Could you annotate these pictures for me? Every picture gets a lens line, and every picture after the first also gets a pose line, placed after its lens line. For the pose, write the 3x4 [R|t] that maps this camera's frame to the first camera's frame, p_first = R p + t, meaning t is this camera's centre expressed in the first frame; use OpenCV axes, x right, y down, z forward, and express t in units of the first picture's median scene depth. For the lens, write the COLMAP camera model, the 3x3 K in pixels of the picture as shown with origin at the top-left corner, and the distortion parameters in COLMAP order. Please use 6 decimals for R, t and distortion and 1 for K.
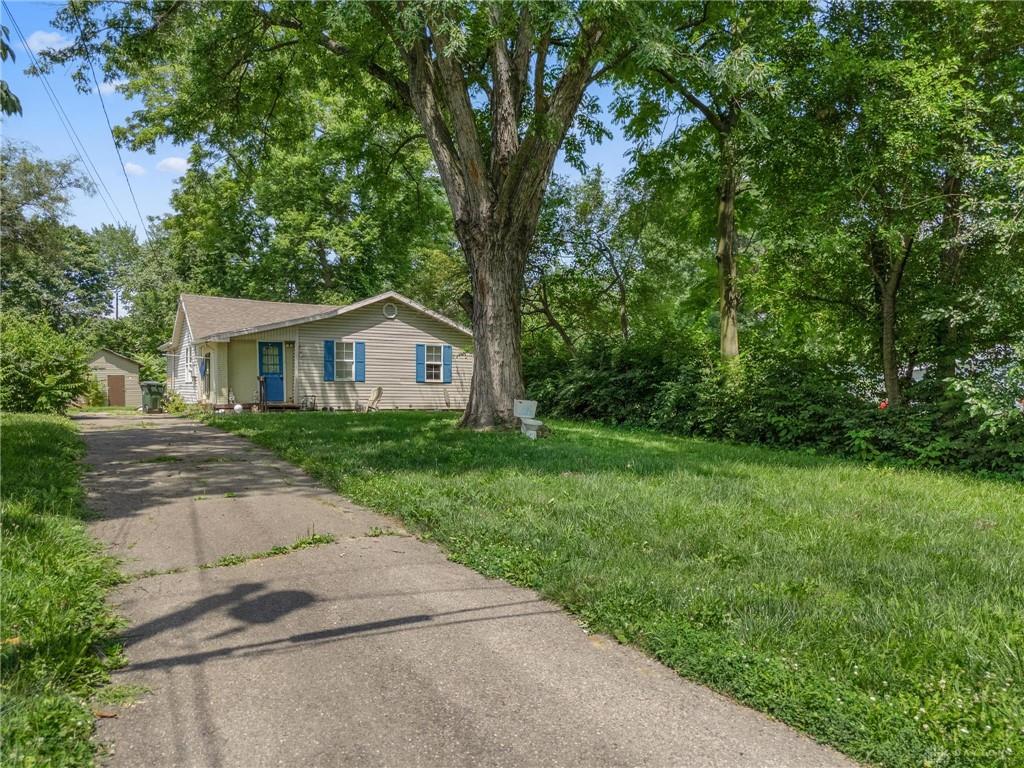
lens RADIAL K [[733.9, 0, 510.0], [0, 733.9, 421.5], [0, 0, 1]] dist [0.004043, 0.002739]
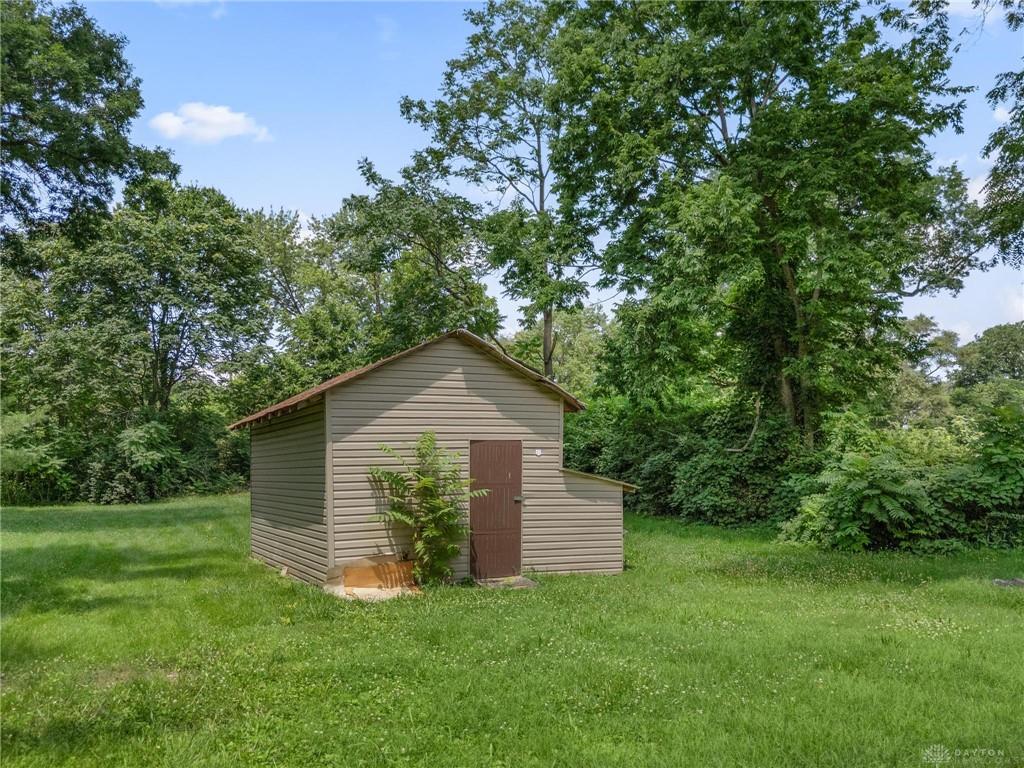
lens RADIAL K [[736.0, 0, 512.0], [0, 736.0, 384.0], [0, 0, 1]] dist [0.067406, 0.000052]
pose [[0.996521, -0.014845, -0.082012, -0.908602], [0.003187, 0.990077, -0.140492, -0.083202], [0.083283, 0.139742, 0.986679, 1.332001]]
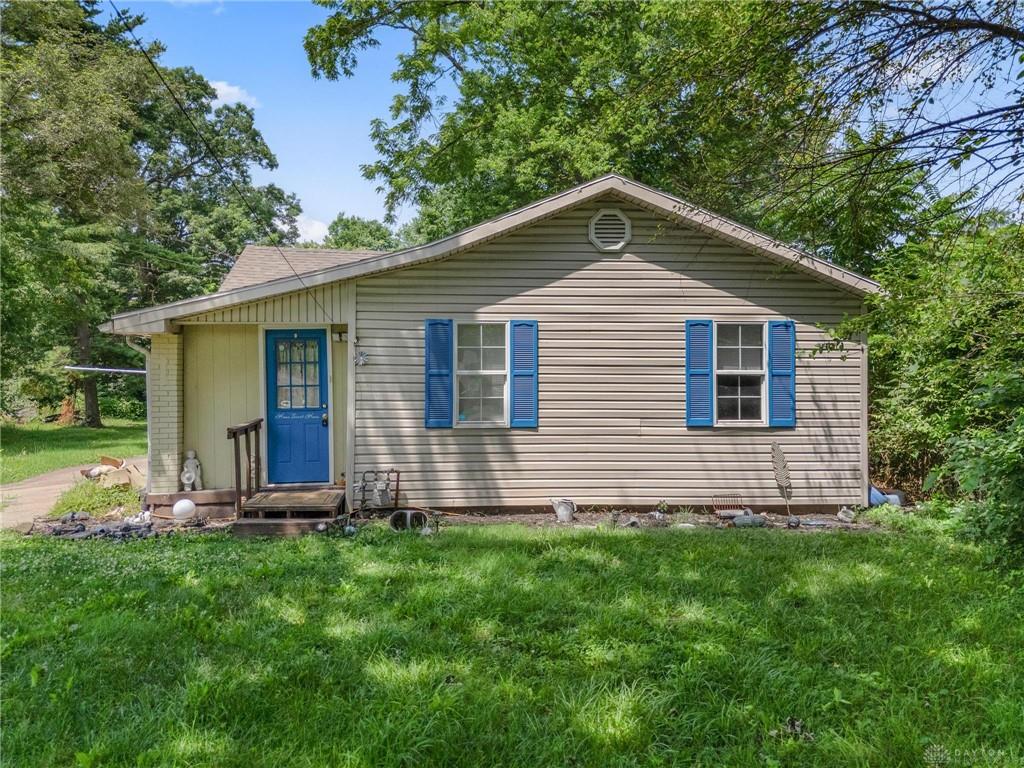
lens RADIAL K [[736.0, 0, 512.0], [0, 736.0, 384.0], [0, 0, 1]] dist [0.067406, 0.000052]
pose [[0.898928, -0.007080, -0.438039, -0.049015], [-0.010231, 0.999257, -0.037146, -0.062887], [0.437977, 0.037873, 0.898188, 0.664695]]
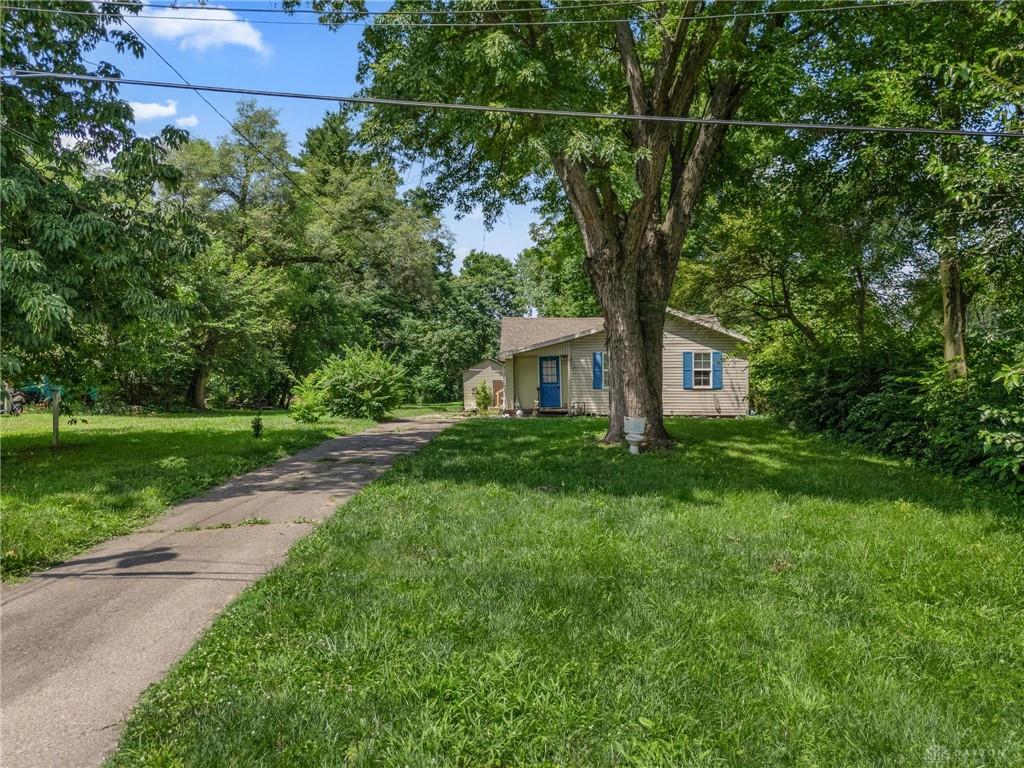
lens RADIAL K [[736.0, 0, 512.0], [0, 736.0, 384.0], [0, 0, 1]] dist [0.067406, 0.000052]
pose [[0.840221, -0.011866, -0.542115, 0.243120], [-0.011183, 0.999169, -0.039203, -0.017213], [0.542129, 0.039002, 0.839390, -0.008198]]
